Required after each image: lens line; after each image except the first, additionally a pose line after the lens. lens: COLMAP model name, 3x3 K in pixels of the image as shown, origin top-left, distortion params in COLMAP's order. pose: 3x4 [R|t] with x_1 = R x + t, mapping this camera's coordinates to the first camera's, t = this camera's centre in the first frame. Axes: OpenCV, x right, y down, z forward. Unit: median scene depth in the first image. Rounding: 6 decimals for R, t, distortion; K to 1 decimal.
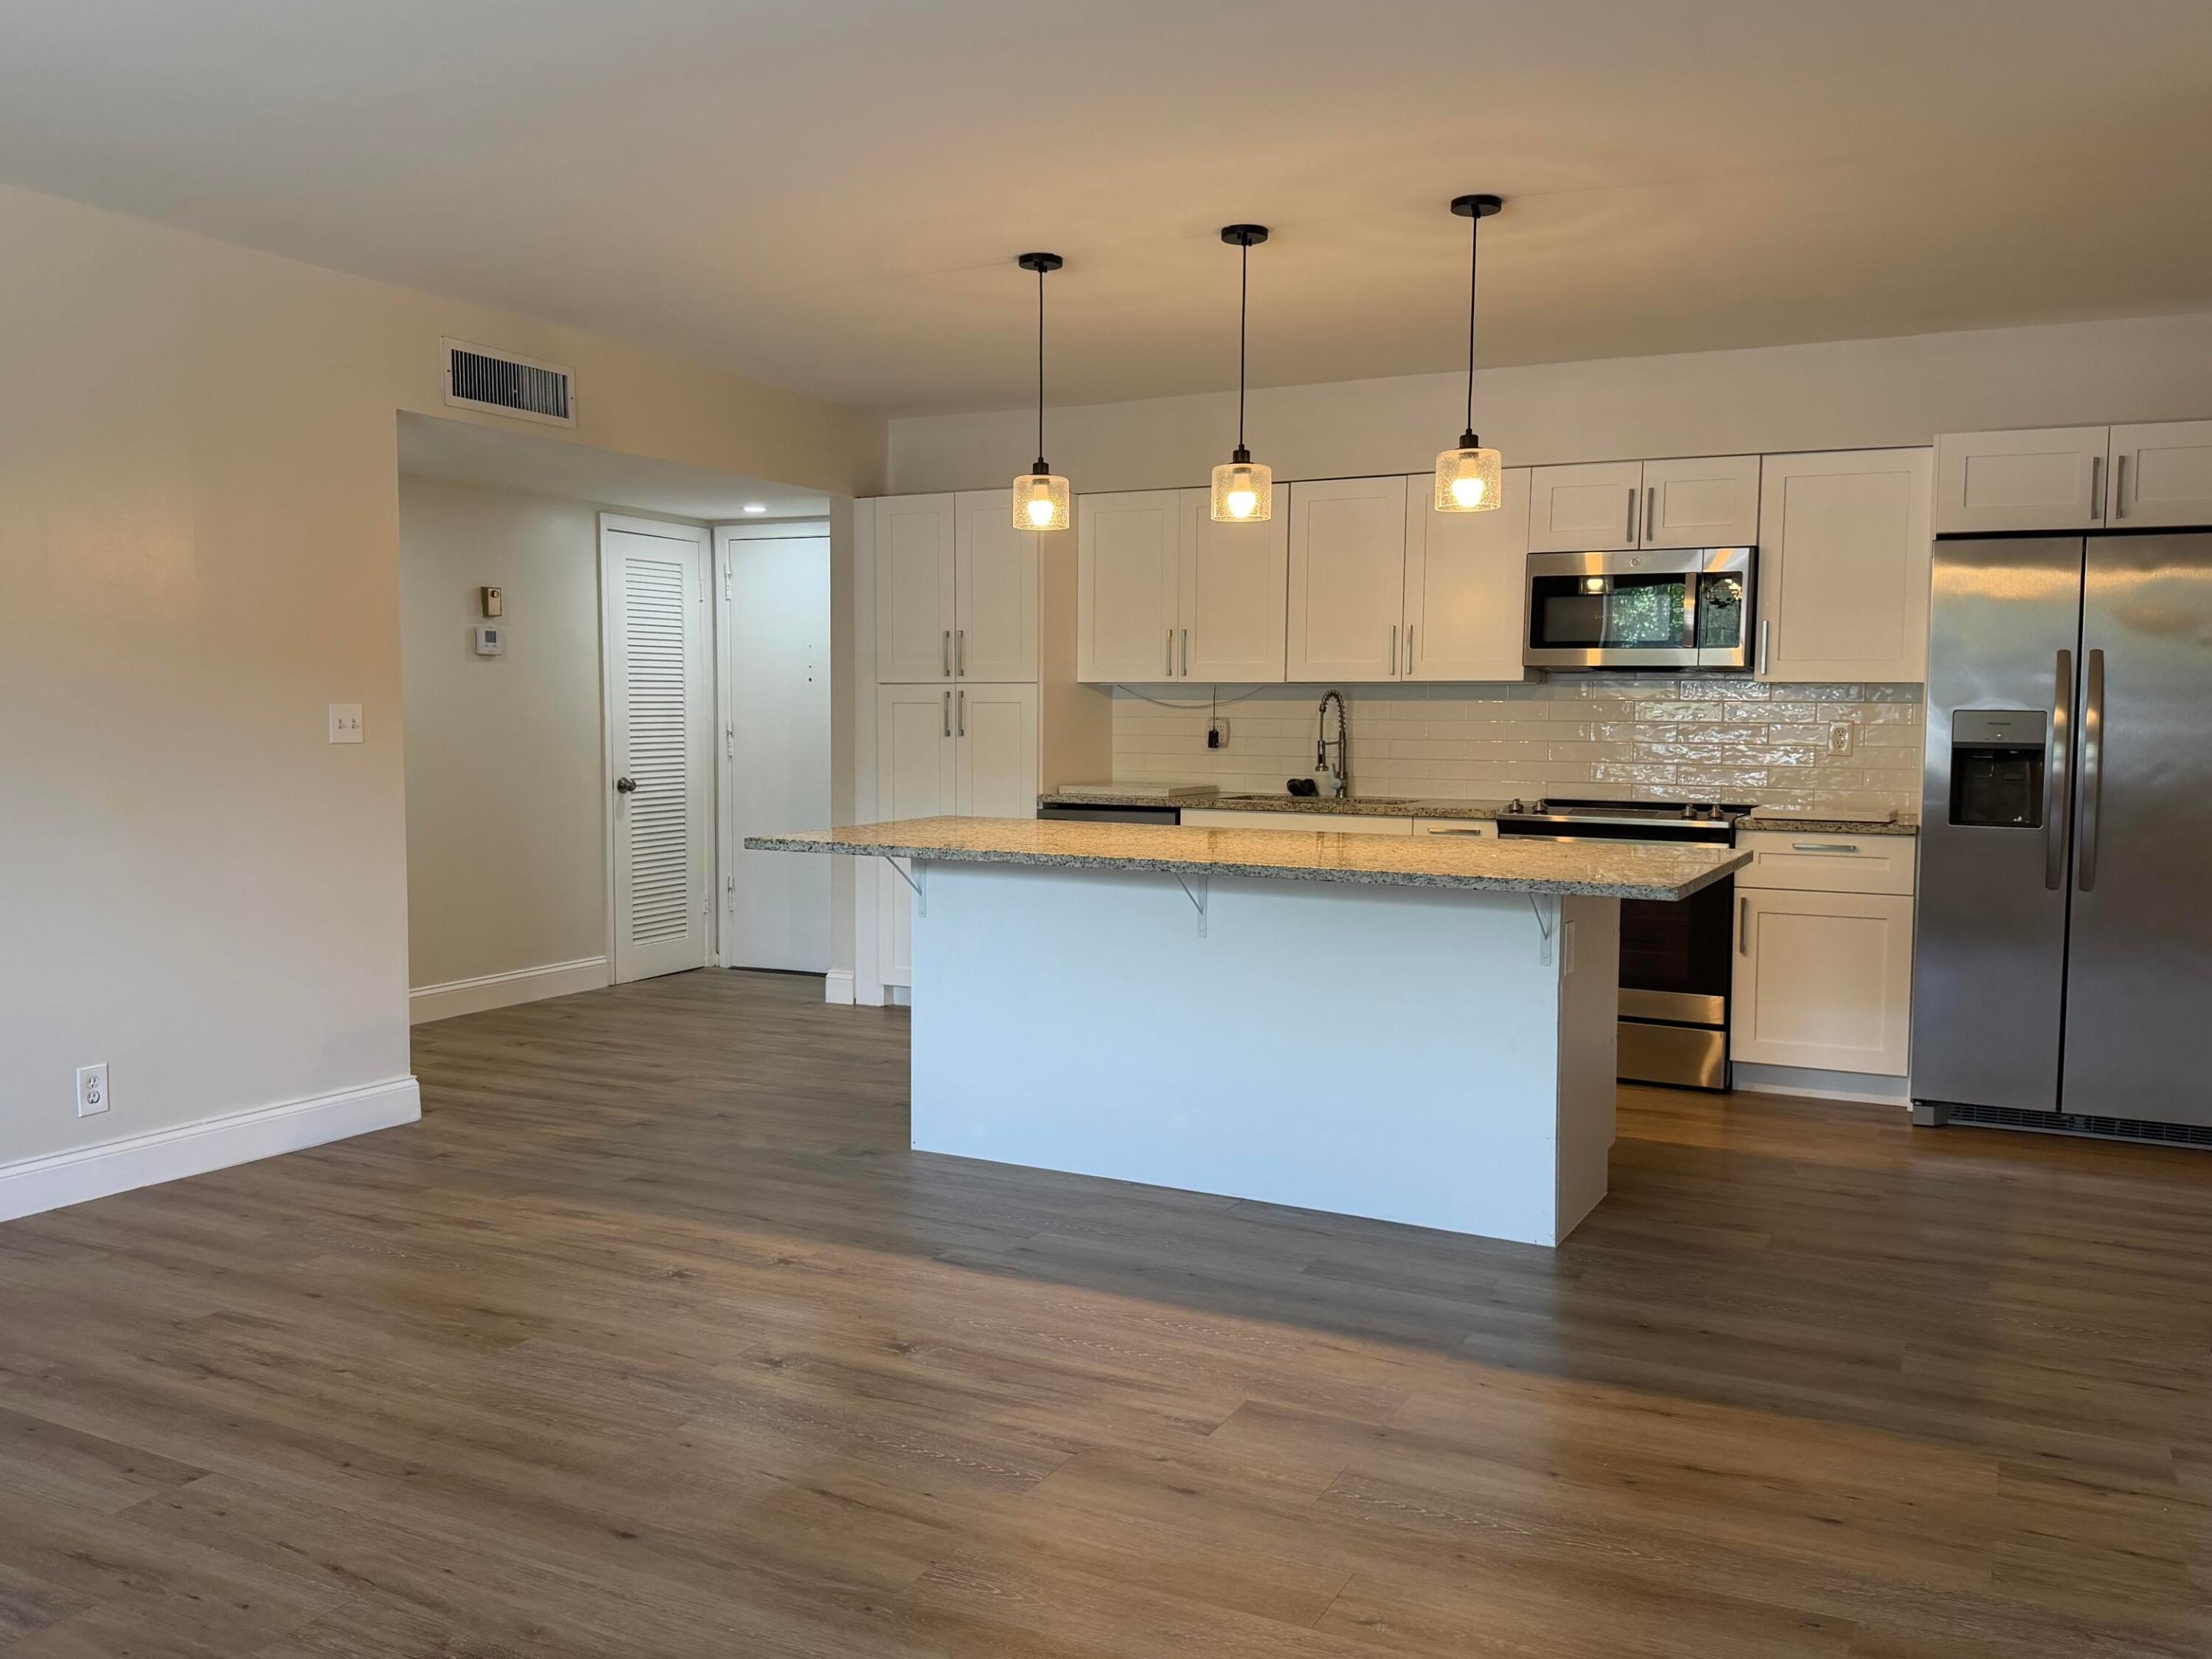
lens RADIAL K [[1775.6, 0, 1104.5], [0, 1775.6, 825.8], [0, 0, 1]] dist [0.174376, -0.347243]
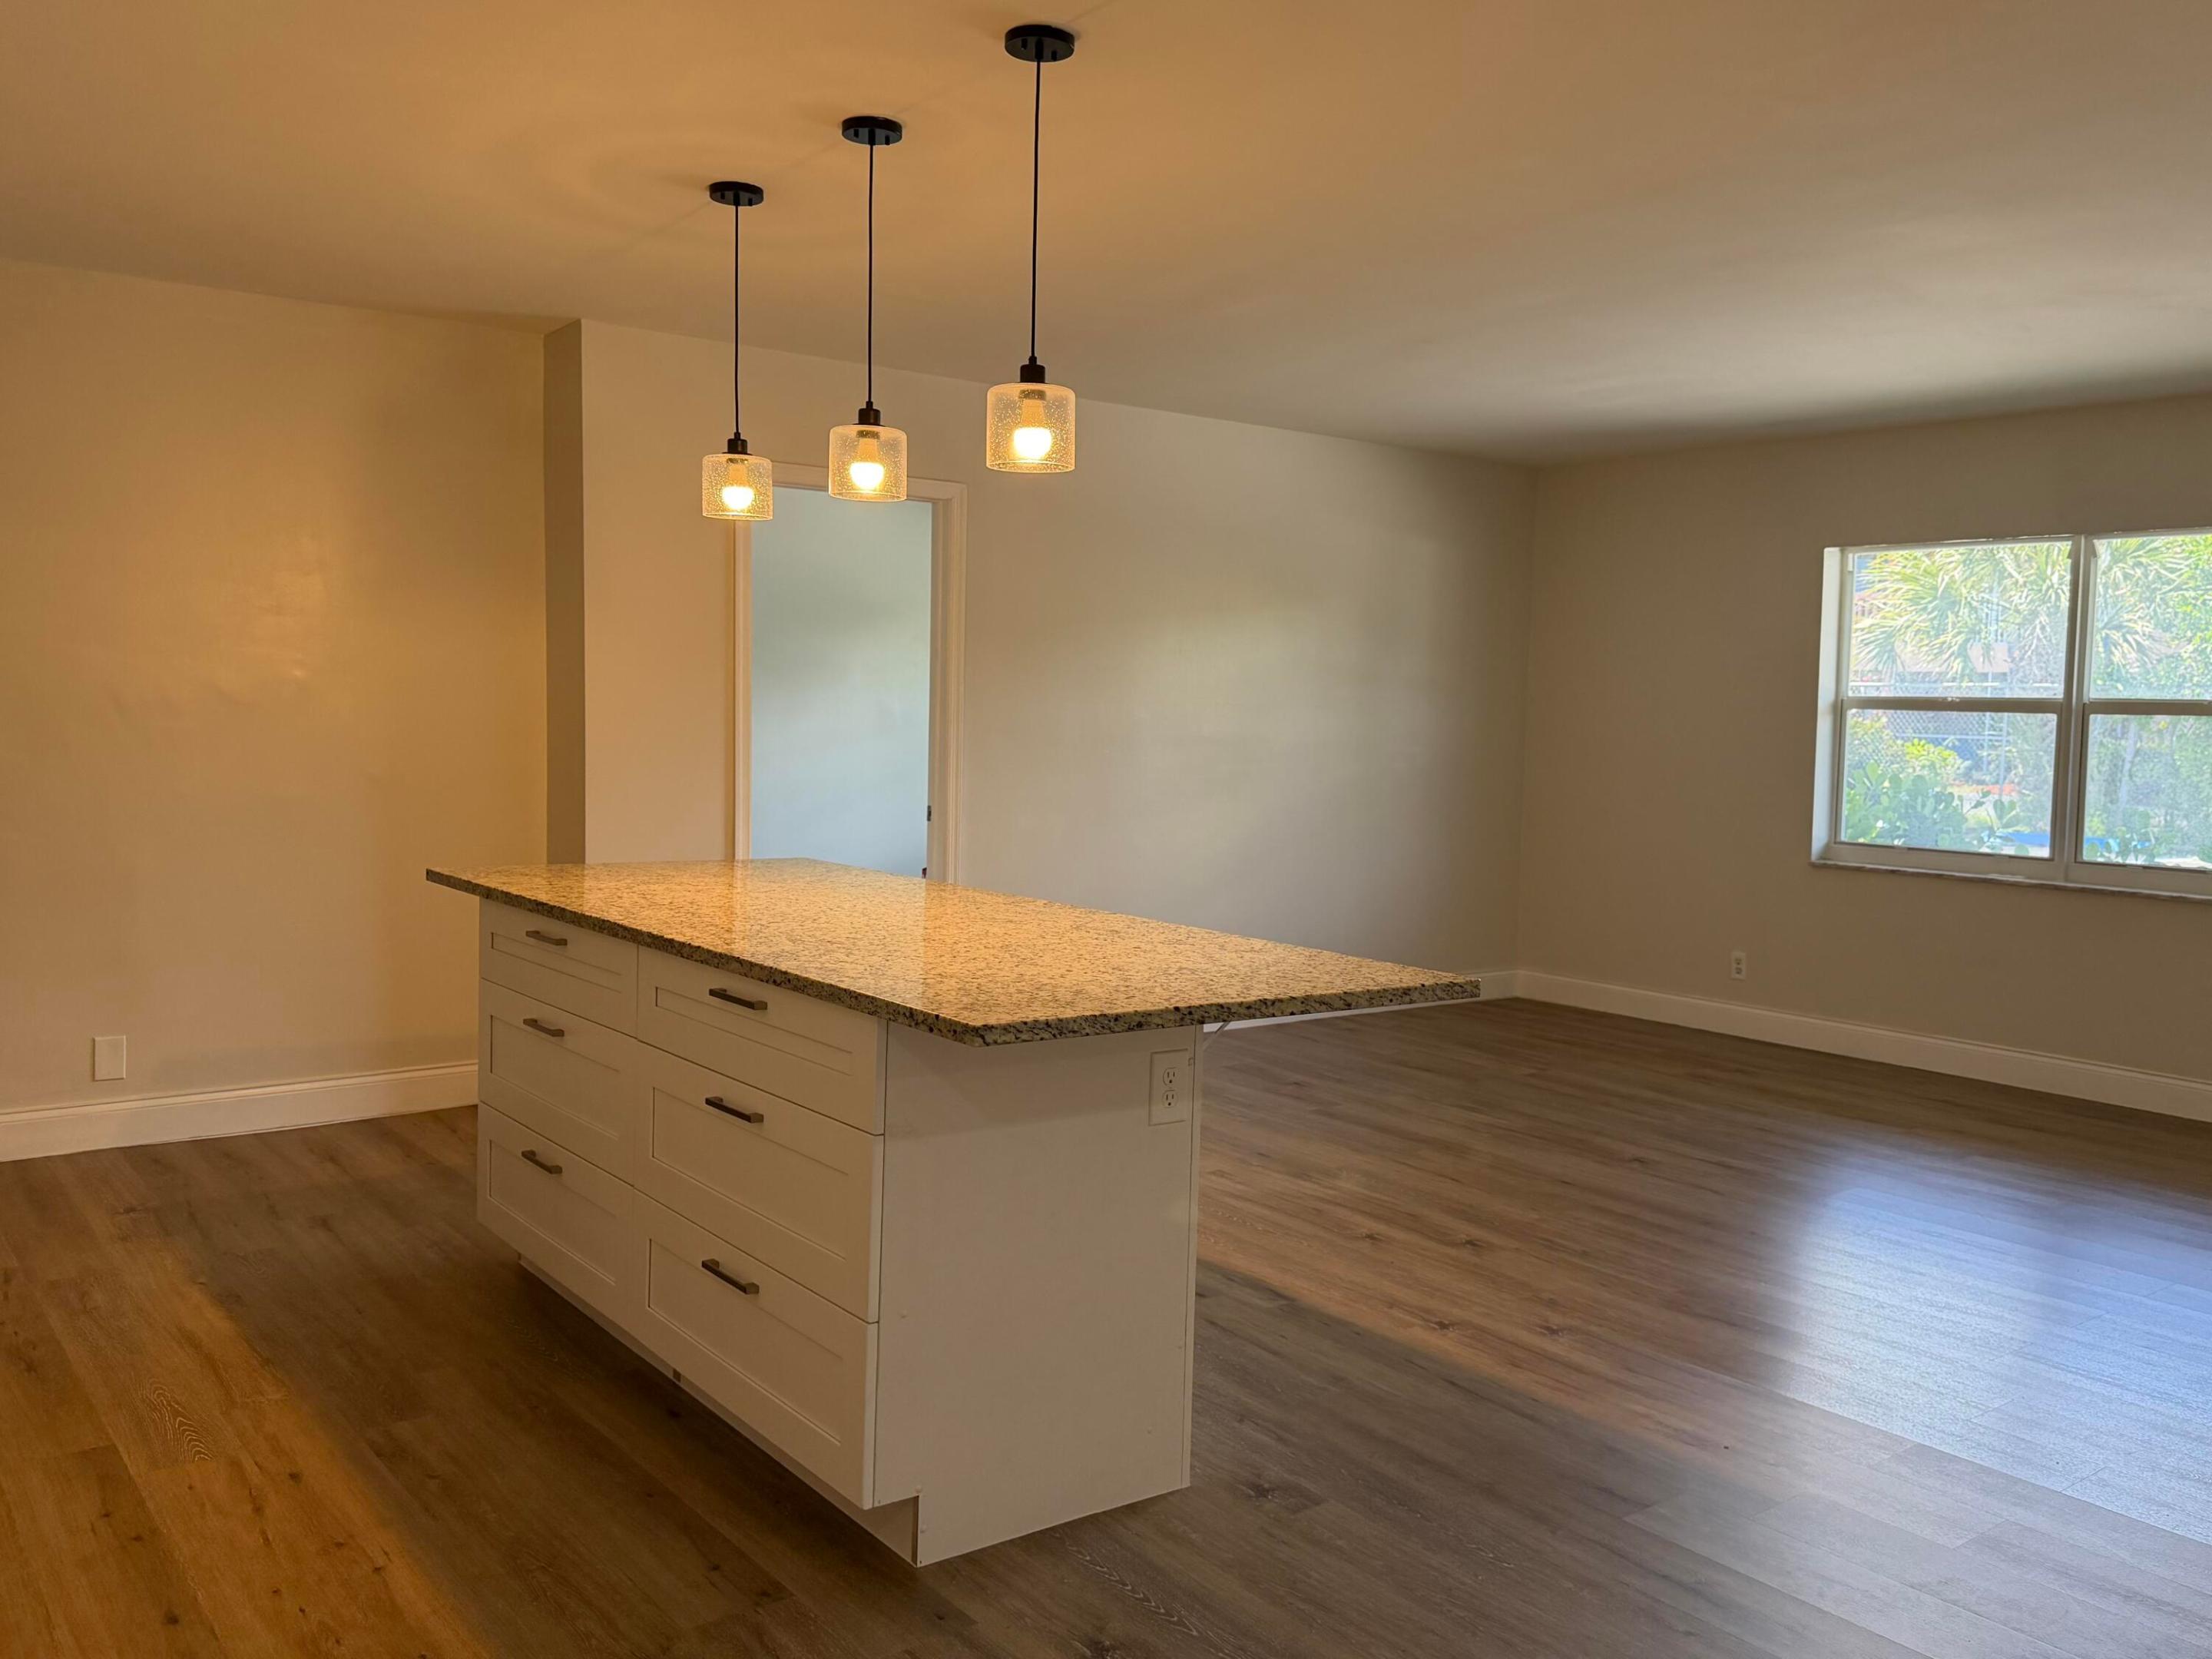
lens RADIAL K [[1807.9, 0, 1073.1], [0, 1807.9, 820.5], [0, 0, 1]] dist [0.061788, -0.088366]
pose [[-0.895958, -0.057206, 0.440440, -0.303026], [0.001163, 0.991365, 0.131128, -0.112592], [-0.444138, 0.117997, -0.888154, 1.405863]]
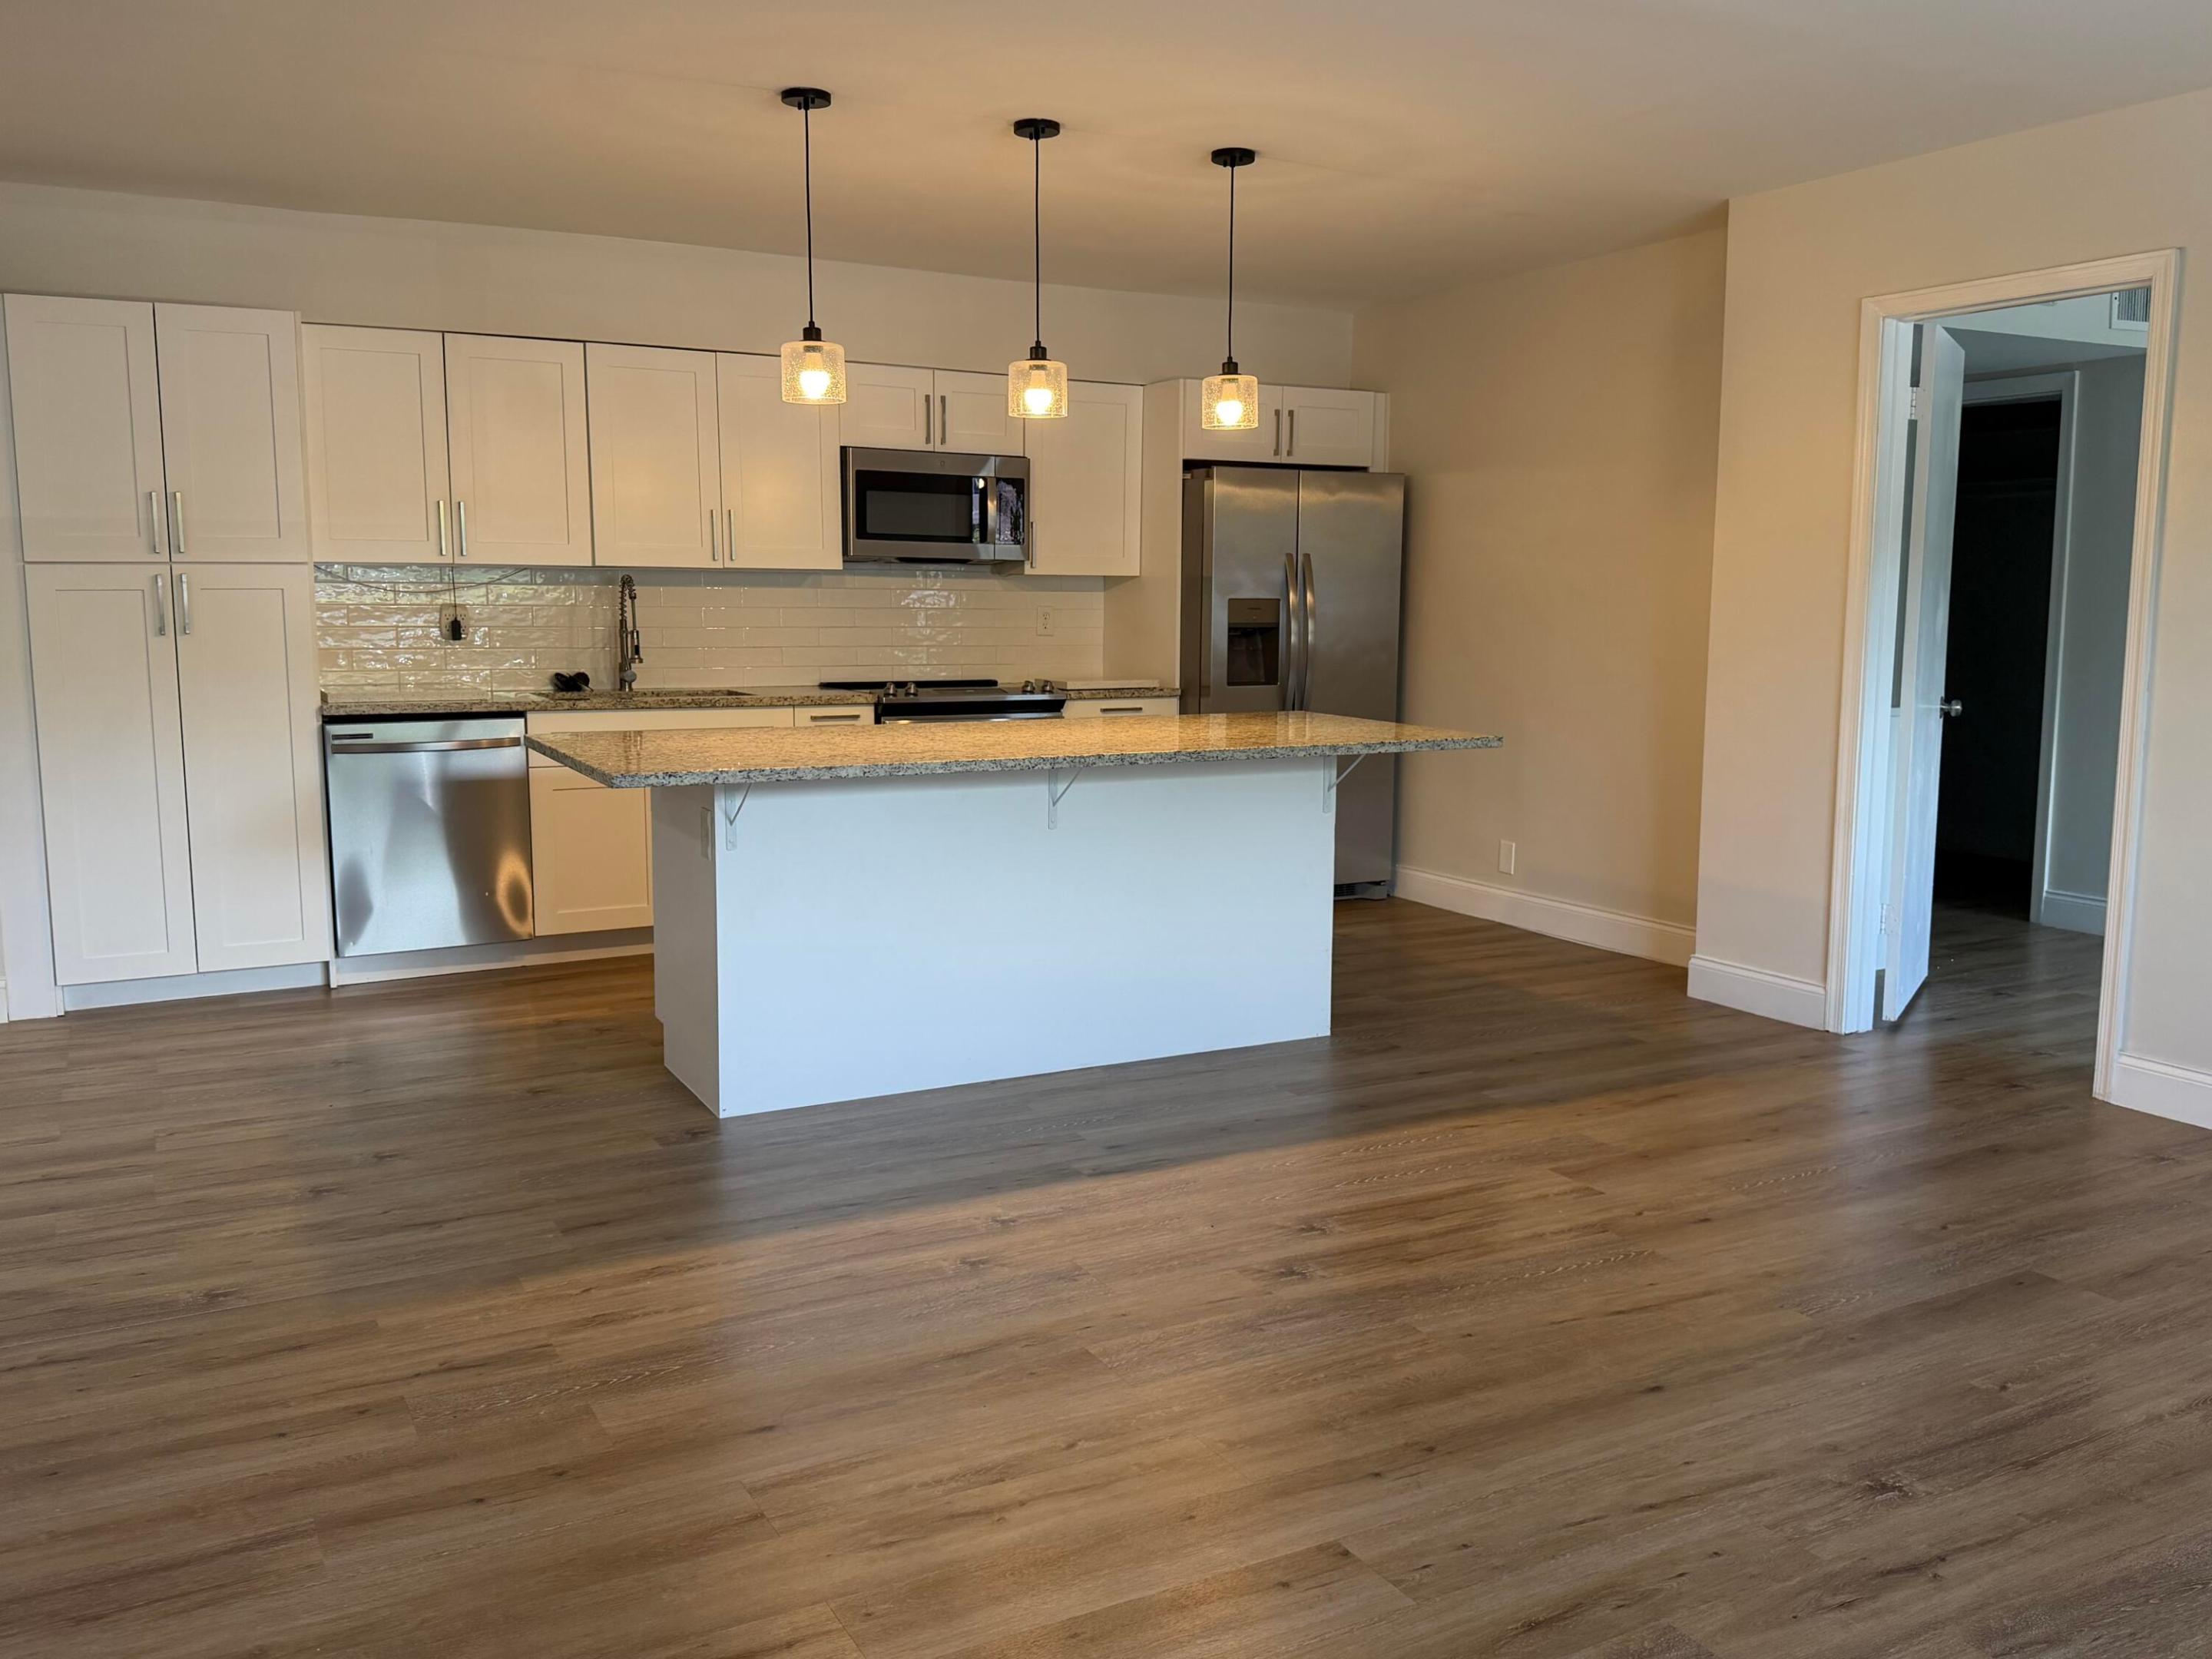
lens RADIAL K [[1775.6, 0, 1104.5], [0, 1775.6, 825.8], [0, 0, 1]] dist [0.174376, -0.347243]
pose [[0.564917, -0.114064, 0.817226, -0.636675], [0.054371, 0.993393, 0.101067, -0.034367], [-0.823354, -0.012661, 0.567387, 0.324536]]
